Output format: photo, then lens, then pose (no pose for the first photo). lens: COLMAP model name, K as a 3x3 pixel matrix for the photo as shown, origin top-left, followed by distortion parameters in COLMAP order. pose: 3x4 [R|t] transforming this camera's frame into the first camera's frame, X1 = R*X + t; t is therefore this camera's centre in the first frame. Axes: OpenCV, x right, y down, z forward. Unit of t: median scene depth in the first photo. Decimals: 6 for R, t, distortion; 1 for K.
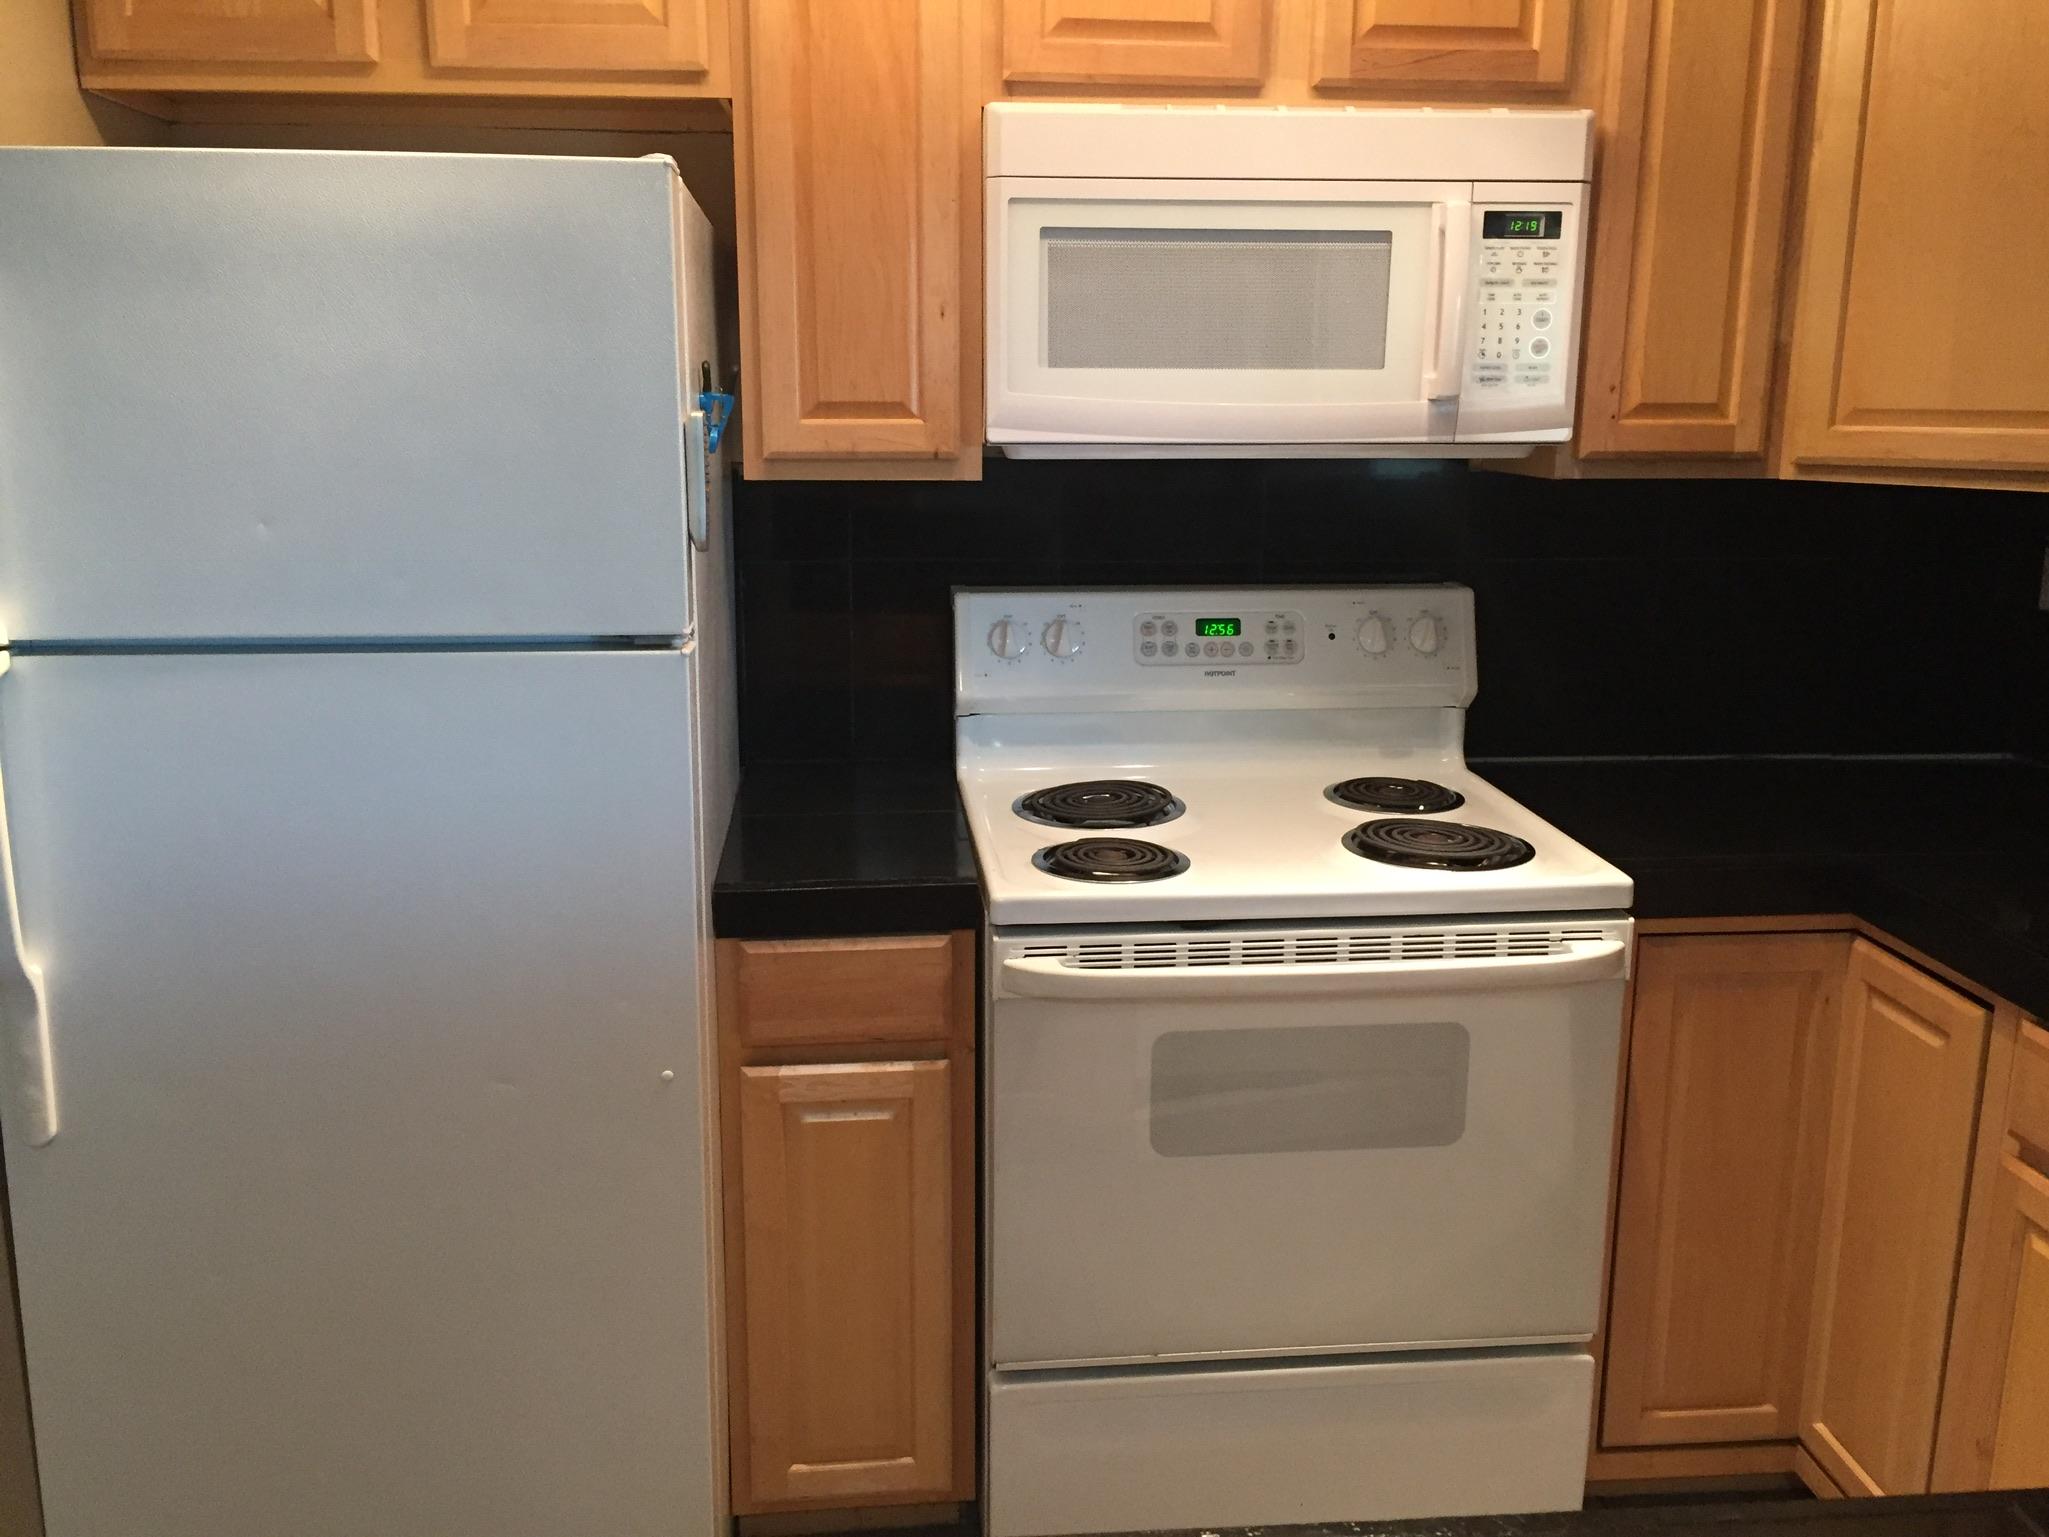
lens RADIAL K [[1755.9, 0, 1023.7], [0, 1755.9, 768.4], [0, 0, 1]] dist [0.067936, -0.083438]
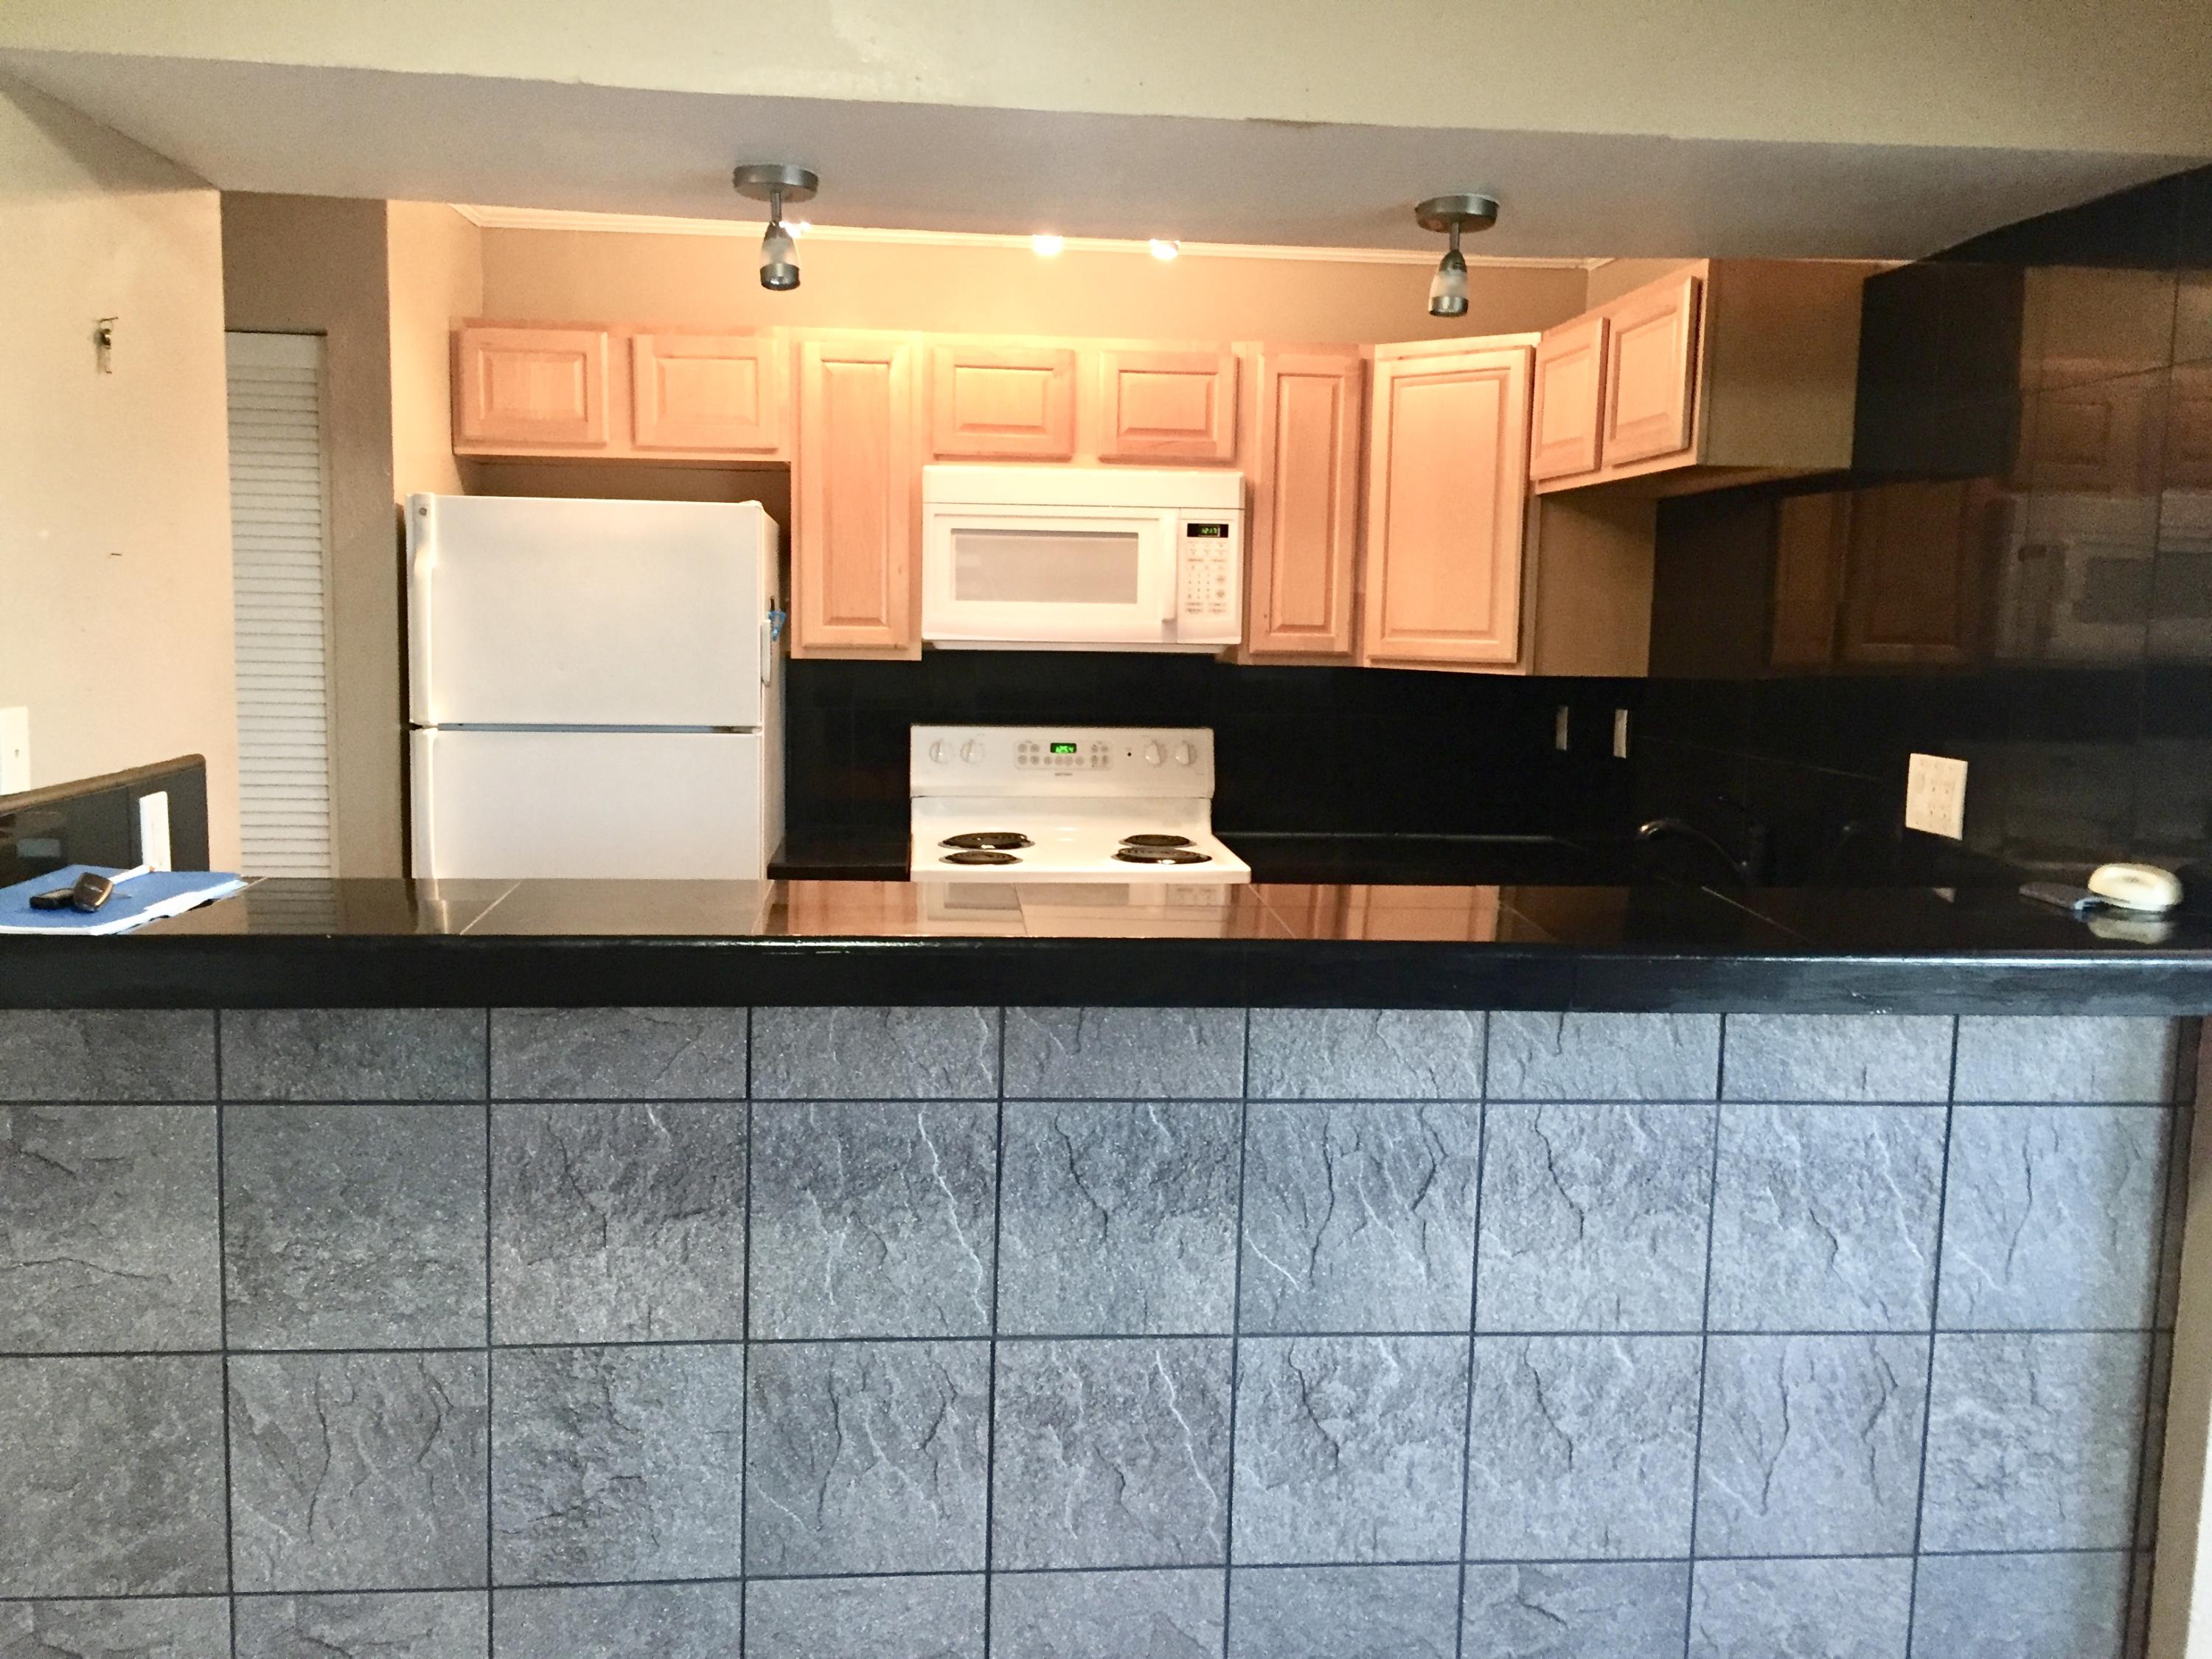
lens RADIAL K [[1895.6, 0, 1102.3], [0, 1895.6, 825.1], [0, 0, 1]] dist [0.067936, -0.083438]
pose [[0.999934, 0.011362, -0.001664, 0.173628], [-0.011474, 0.994352, -0.105510, 0.217971], [0.000455, 0.105522, 0.994417, -0.968041]]
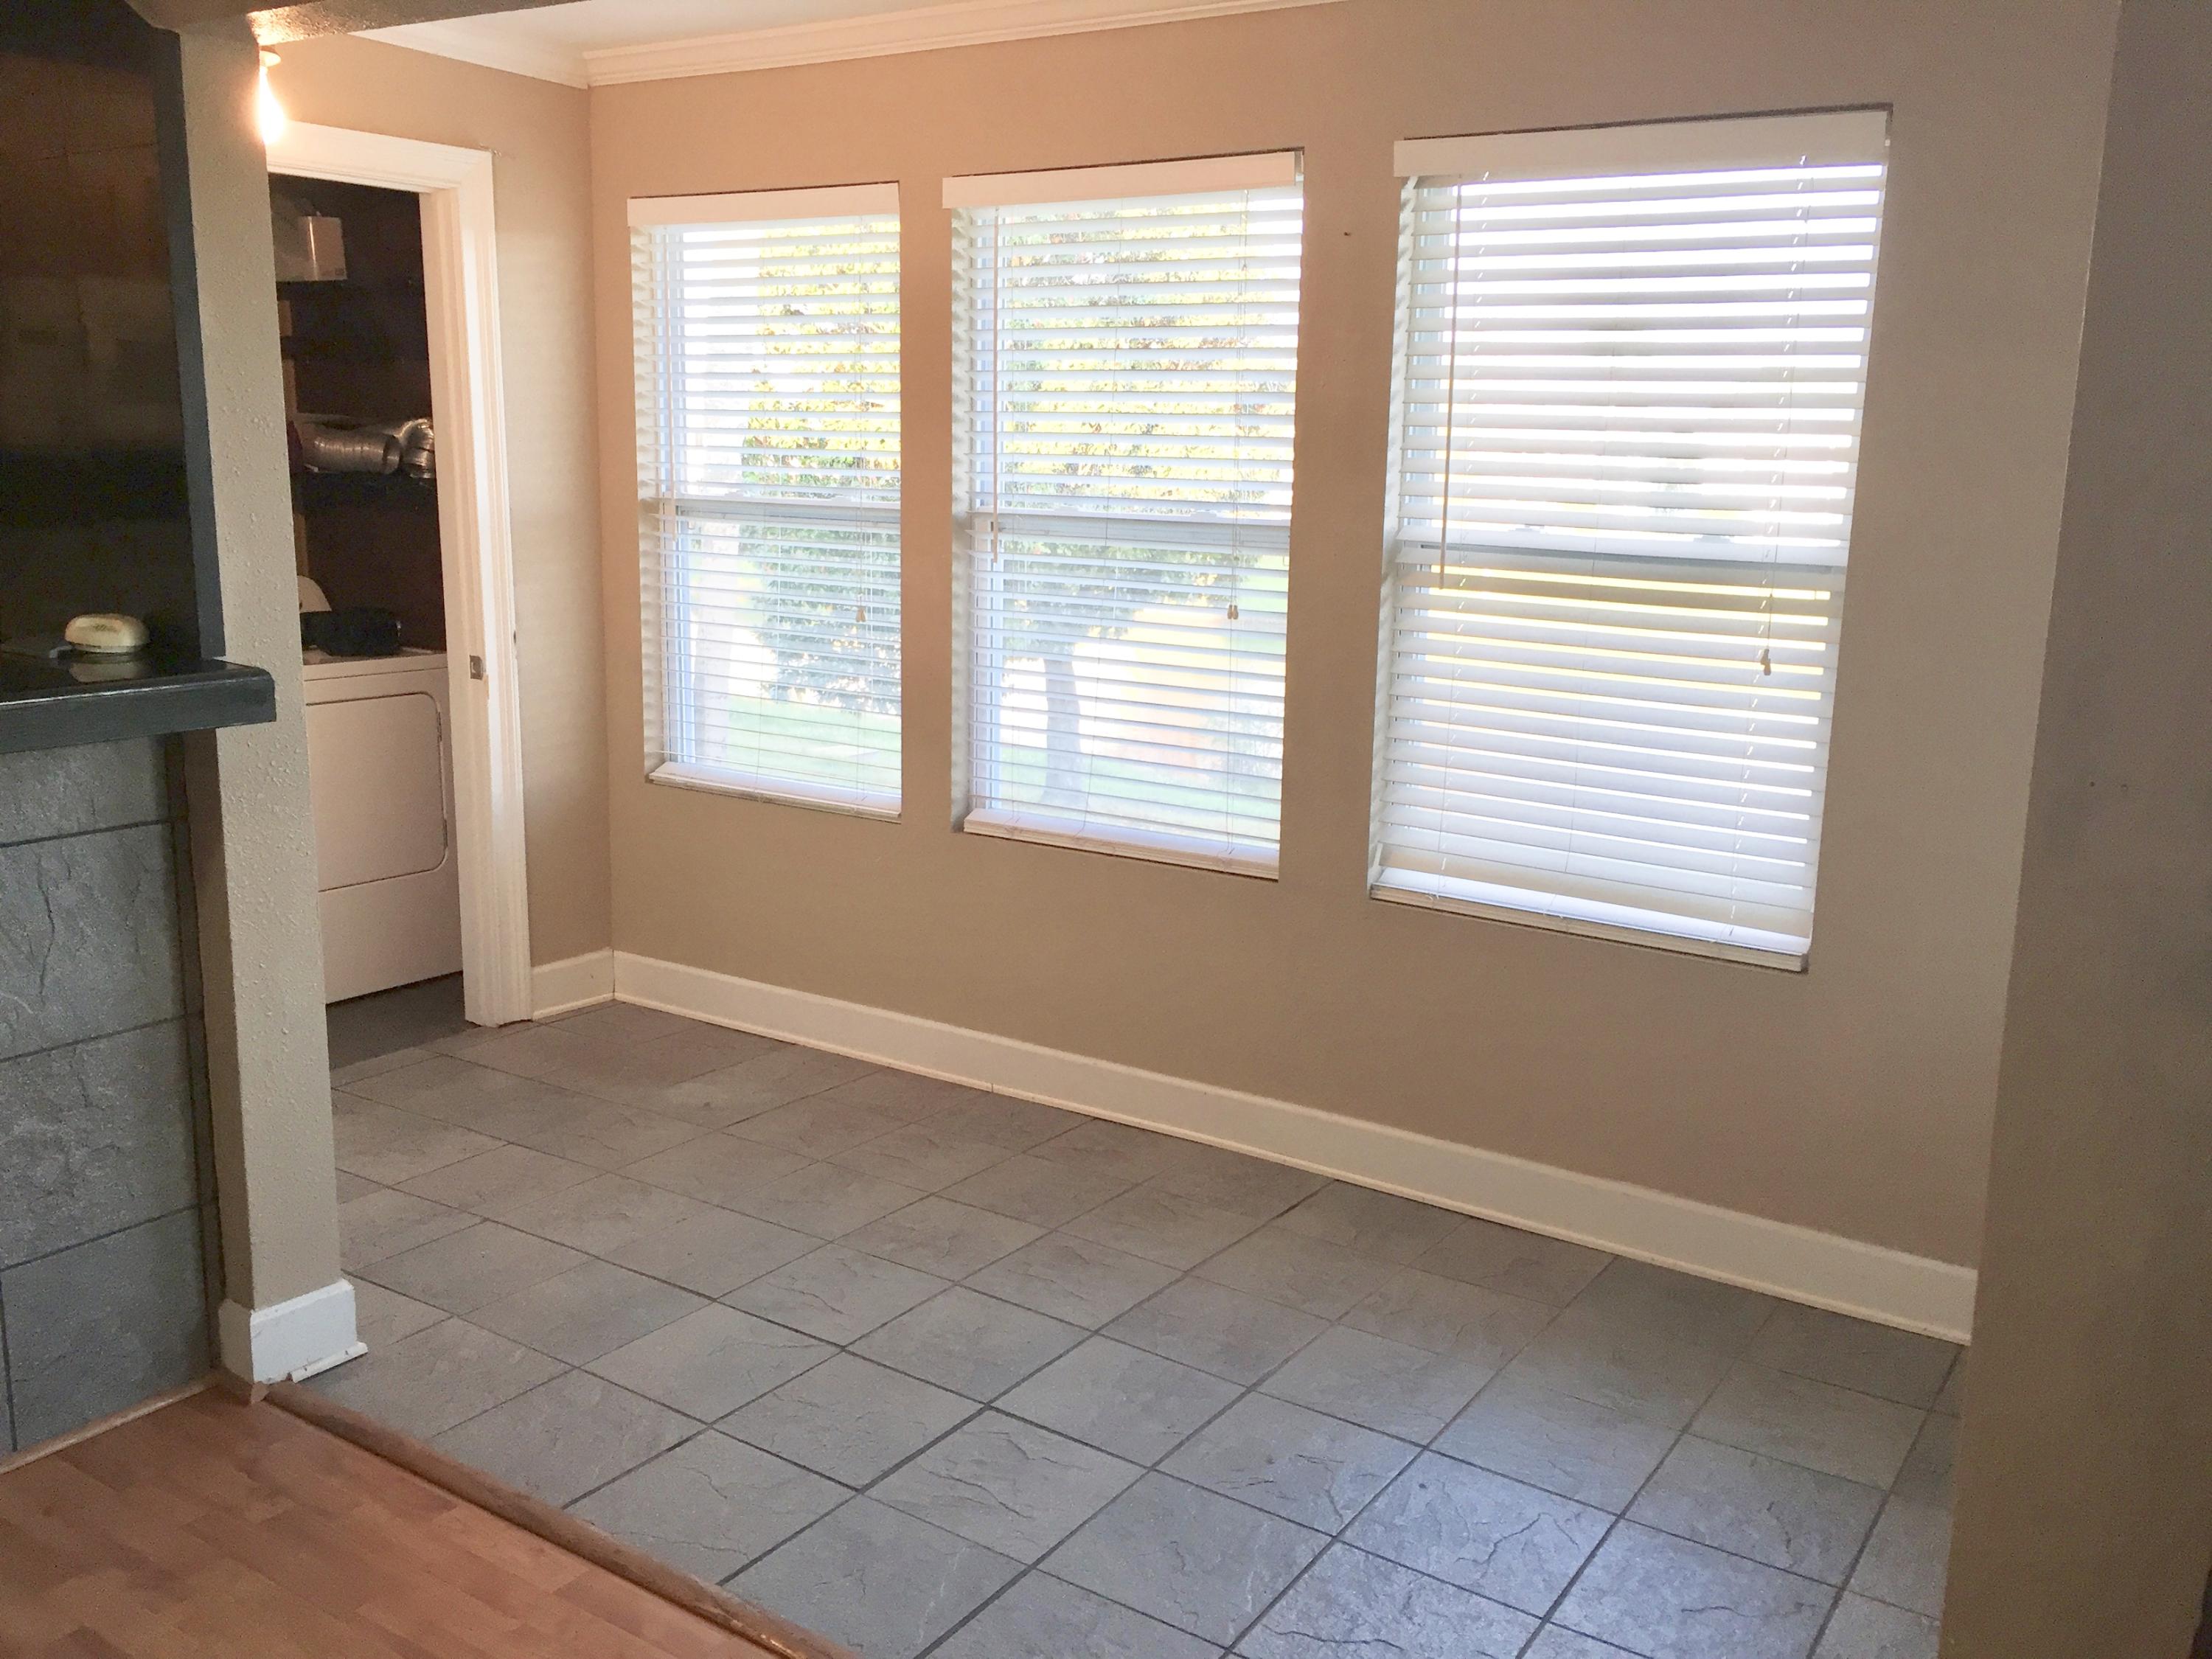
lens RADIAL K [[1895.6, 0, 1116.5], [0, 1895.6, 821.0], [0, 0, 1]] dist [0.067936, -0.083438]
pose [[0.626488, -0.150701, 0.764723, 0.210942], [0.162301, 0.984847, 0.061117, 0.278876], [-0.762346, 0.085826, 0.641454, -1.145013]]
